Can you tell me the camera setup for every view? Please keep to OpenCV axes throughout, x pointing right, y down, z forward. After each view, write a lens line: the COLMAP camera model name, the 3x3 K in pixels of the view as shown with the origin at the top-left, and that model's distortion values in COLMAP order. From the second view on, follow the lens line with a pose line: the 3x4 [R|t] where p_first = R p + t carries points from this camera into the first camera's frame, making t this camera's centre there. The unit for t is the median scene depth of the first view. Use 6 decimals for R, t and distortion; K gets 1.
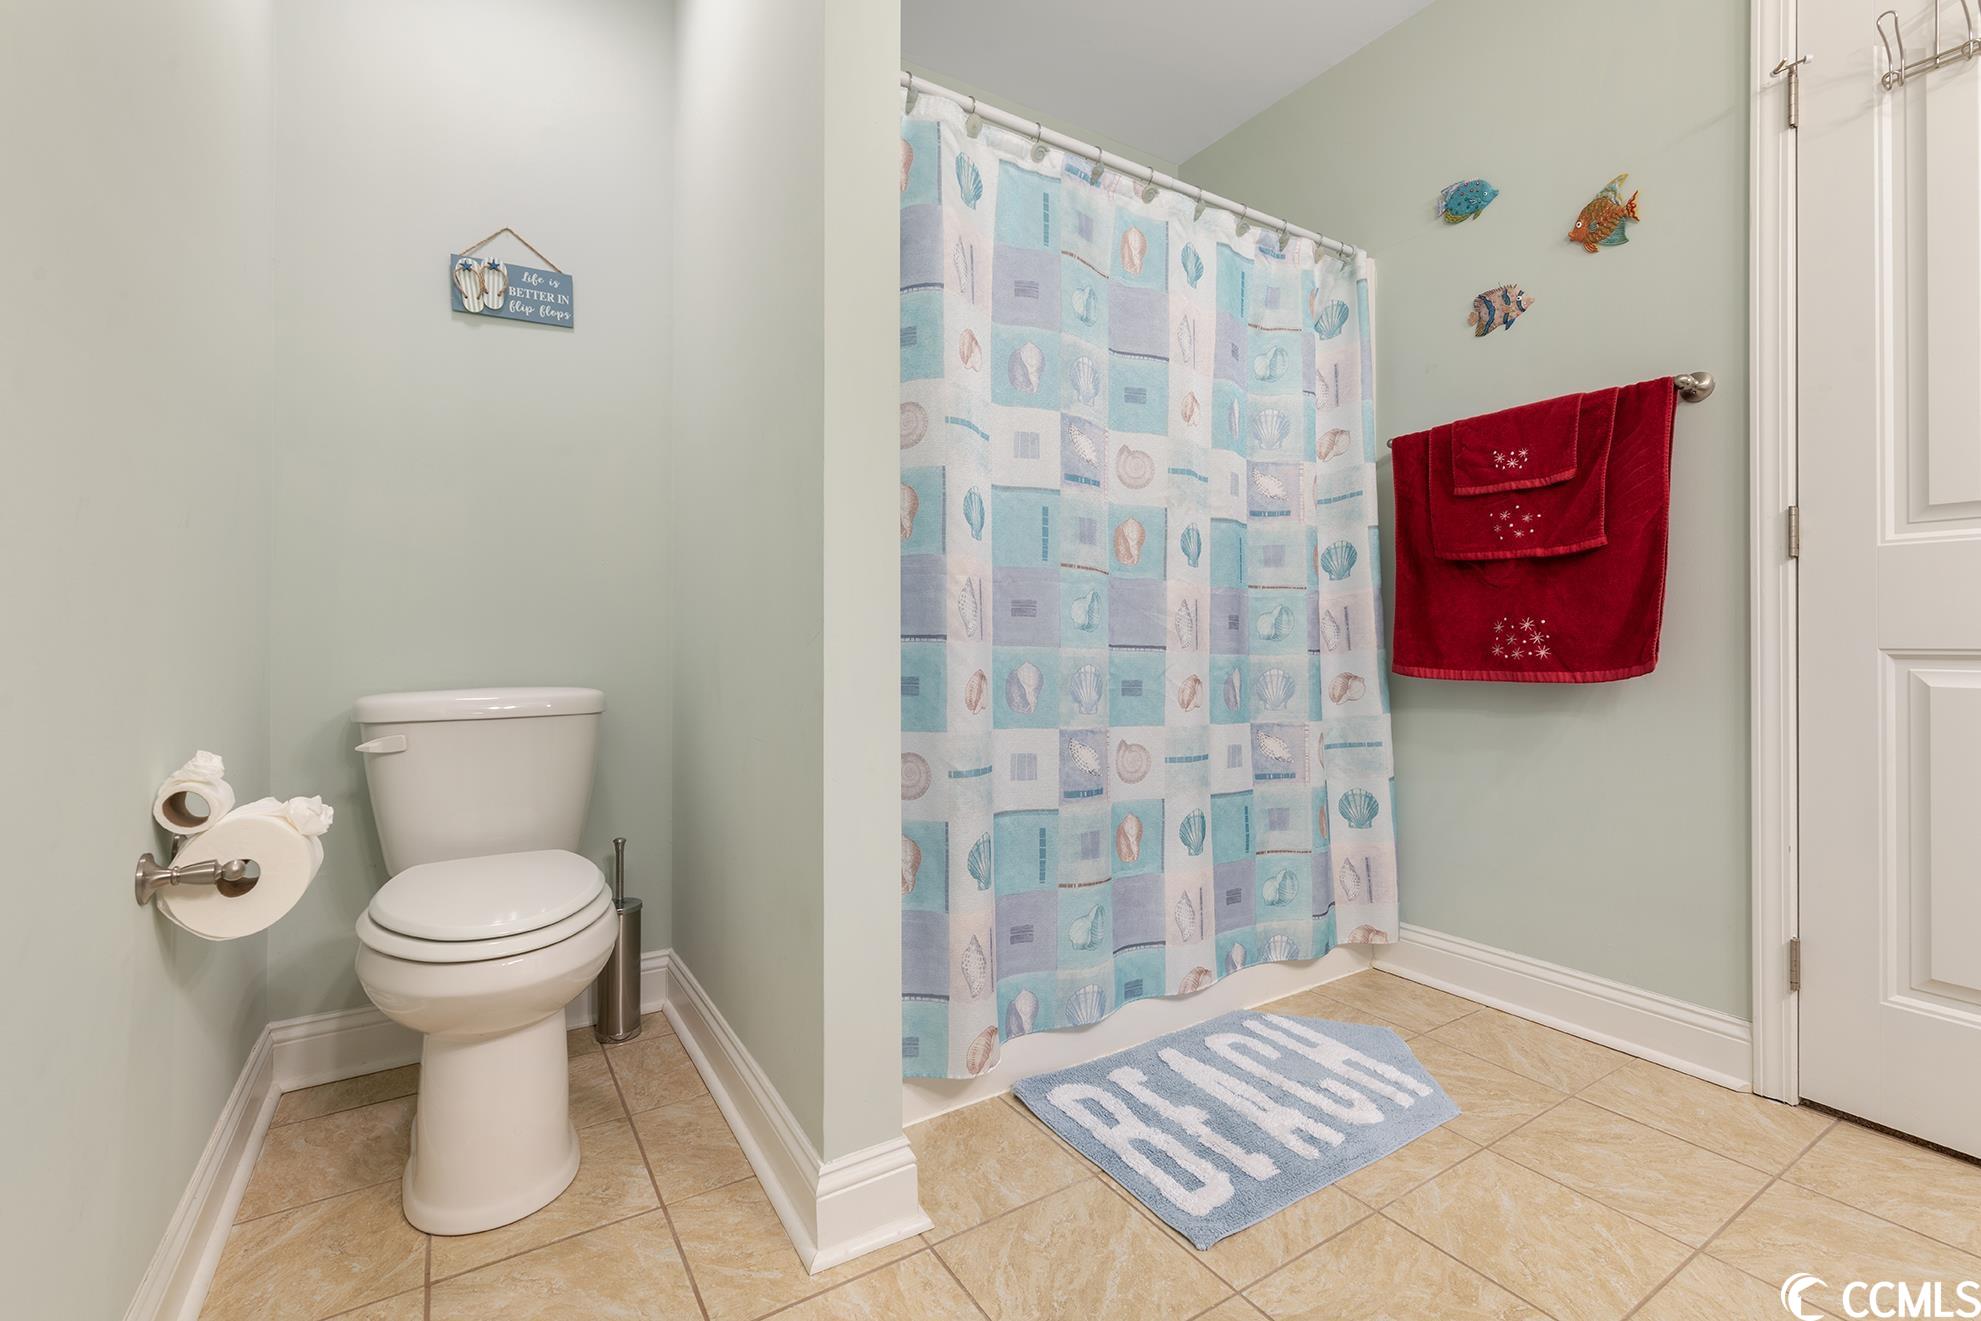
lens RADIAL K [[866.6, 0, 995.6], [0, 866.6, 647.8], [0, 0, 1]] dist [-0.000028, -0.000368]
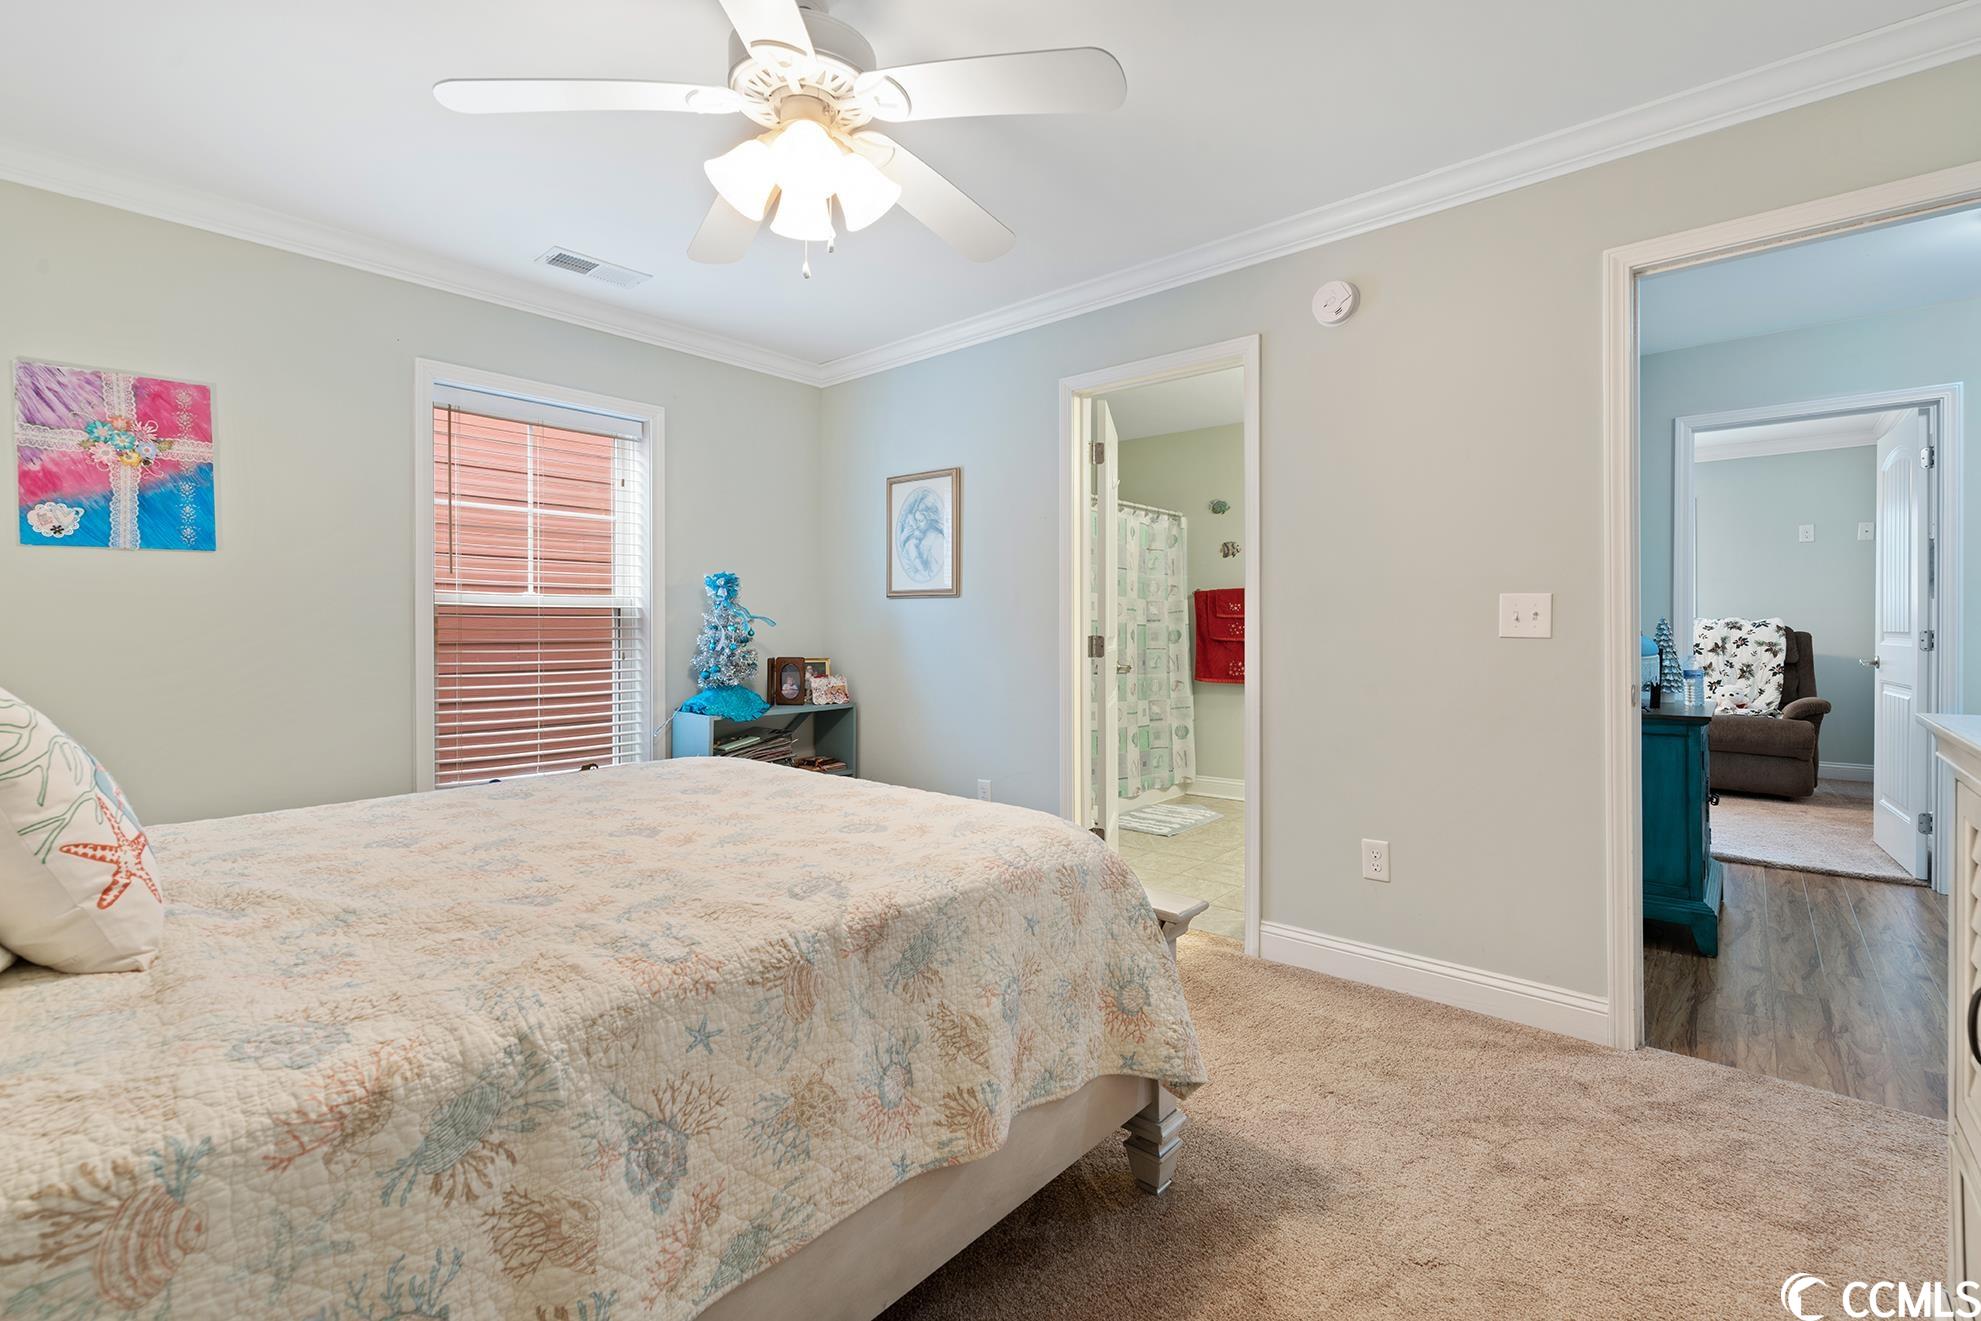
lens RADIAL K [[866.6, 0, 994.9], [0, 866.6, 645.7], [0, 0, 1]] dist [-0.000028, -0.000368]
pose [[0.955863, -0.004148, 0.293785, -0.915563], [0.000543, 0.999924, 0.012350, -0.110706], [-0.293813, -0.011645, 0.955792, -1.371549]]
